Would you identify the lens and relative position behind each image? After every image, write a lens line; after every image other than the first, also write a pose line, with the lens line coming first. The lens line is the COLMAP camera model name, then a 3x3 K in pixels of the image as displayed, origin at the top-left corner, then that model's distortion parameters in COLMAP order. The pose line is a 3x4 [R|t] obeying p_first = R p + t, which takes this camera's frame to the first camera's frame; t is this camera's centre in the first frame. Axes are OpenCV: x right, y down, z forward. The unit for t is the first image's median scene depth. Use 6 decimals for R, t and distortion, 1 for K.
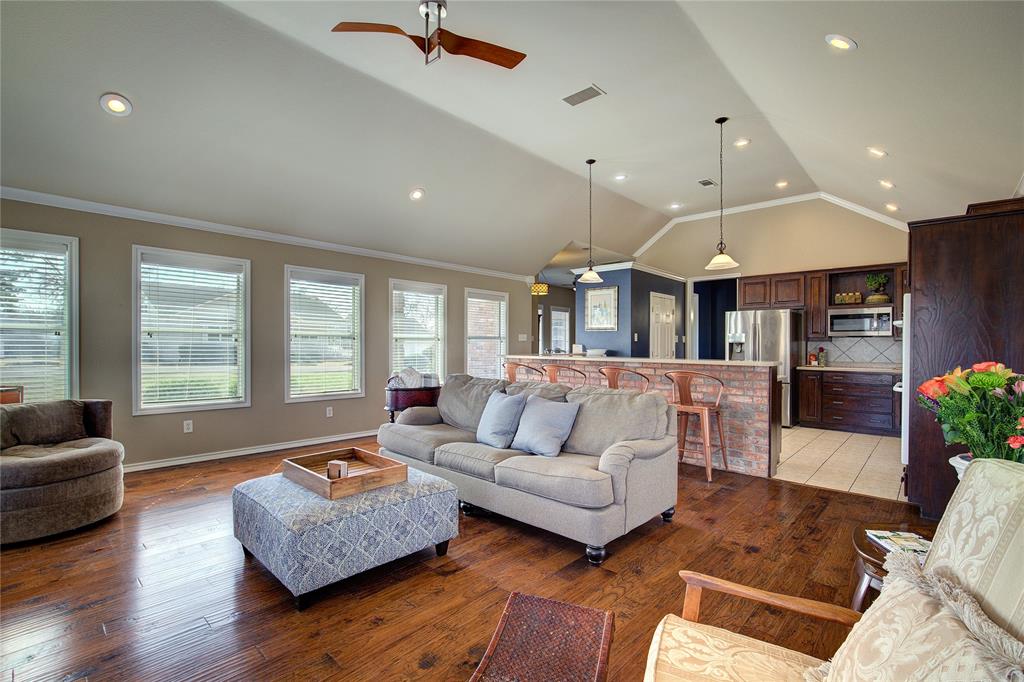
lens RADIAL K [[468.0, 0, 518.5], [0, 468.0, 349.6], [0, 0, 1]] dist [-0.012748, 0.001953]
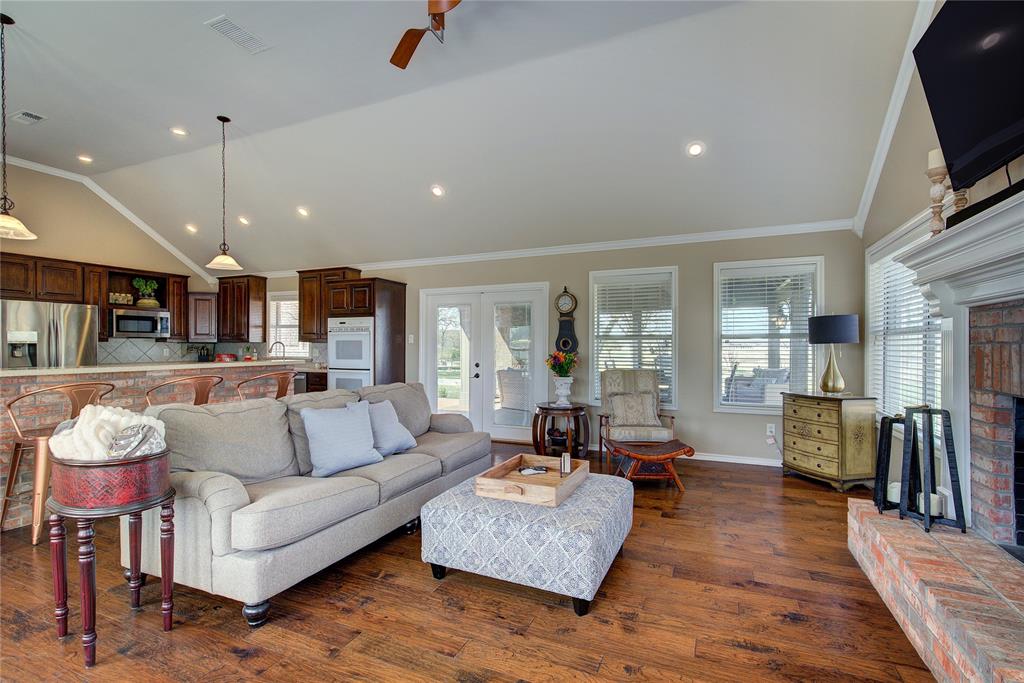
lens RADIAL K [[468.0, 0, 521.8], [0, 468.0, 345.1], [0, 0, 1]] dist [-0.012748, 0.001953]
pose [[-0.326096, -0.002887, 0.945332, -0.544680], [0.007955, 0.999952, 0.005798, -0.011946], [-0.945303, 0.009411, -0.326058, 0.568612]]
